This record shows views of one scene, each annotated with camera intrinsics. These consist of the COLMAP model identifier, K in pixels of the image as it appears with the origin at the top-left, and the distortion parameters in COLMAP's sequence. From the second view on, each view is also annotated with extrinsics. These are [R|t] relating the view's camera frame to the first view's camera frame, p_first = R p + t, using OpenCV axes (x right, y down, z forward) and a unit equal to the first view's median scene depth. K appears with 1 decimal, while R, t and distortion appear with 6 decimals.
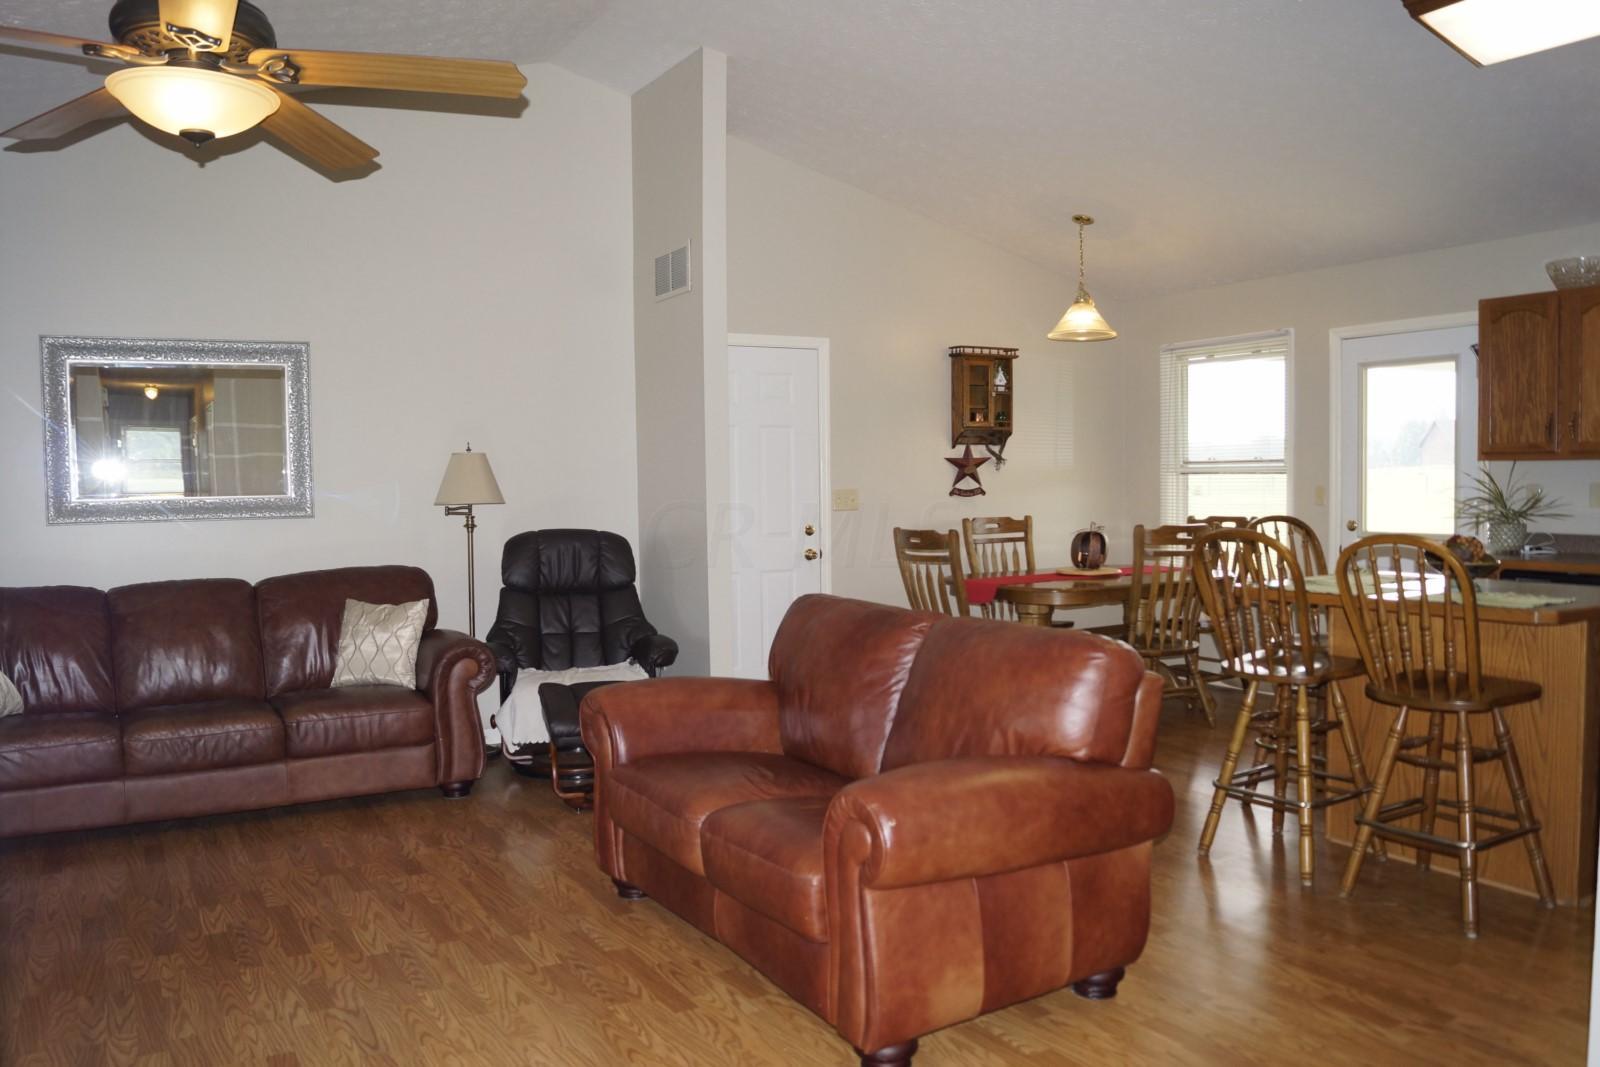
lens RADIAL K [[1234.2, 0, 797.2], [0, 1234.2, 525.3], [0, 0, 1]] dist [-0.087755, 0.021999]
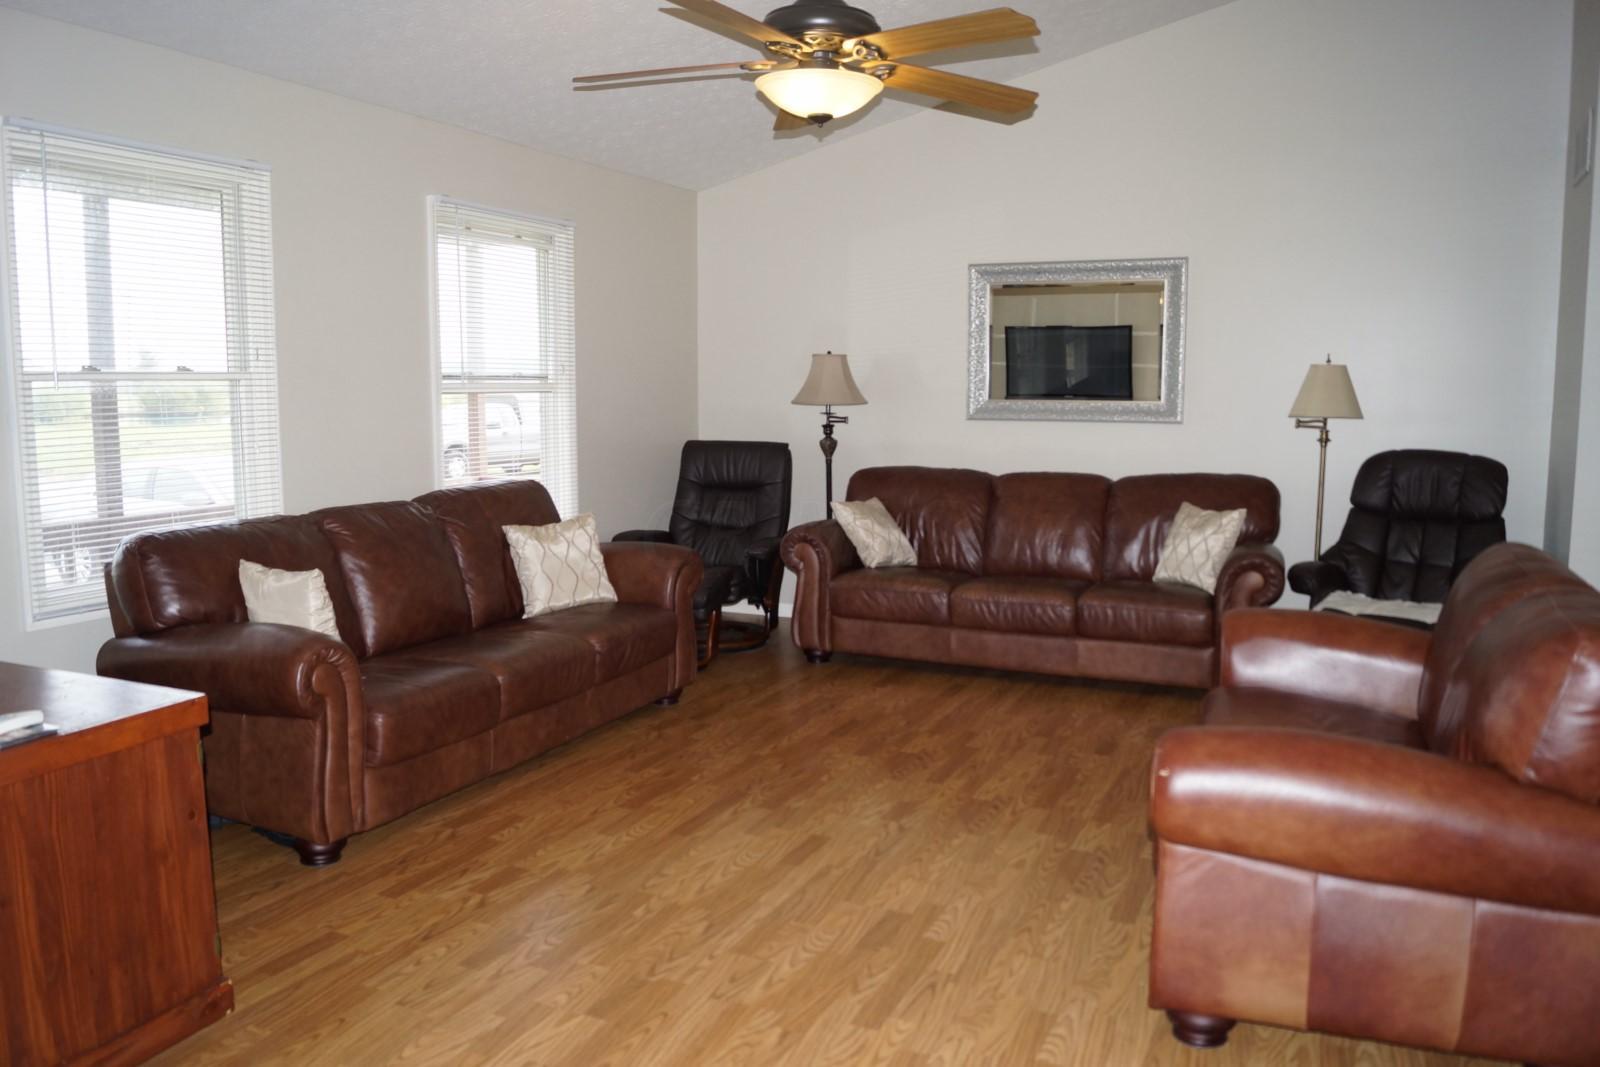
lens RADIAL K [[1234.2, 0, 789.9], [0, 1234.2, 536.4], [0, 0, 1]] dist [-0.087755, 0.021999]
pose [[0.590065, 0.119948, -0.798396, 0.382136], [-0.047296, 0.992339, 0.114131, -0.020179], [0.805970, -0.029583, 0.591217, 0.131342]]
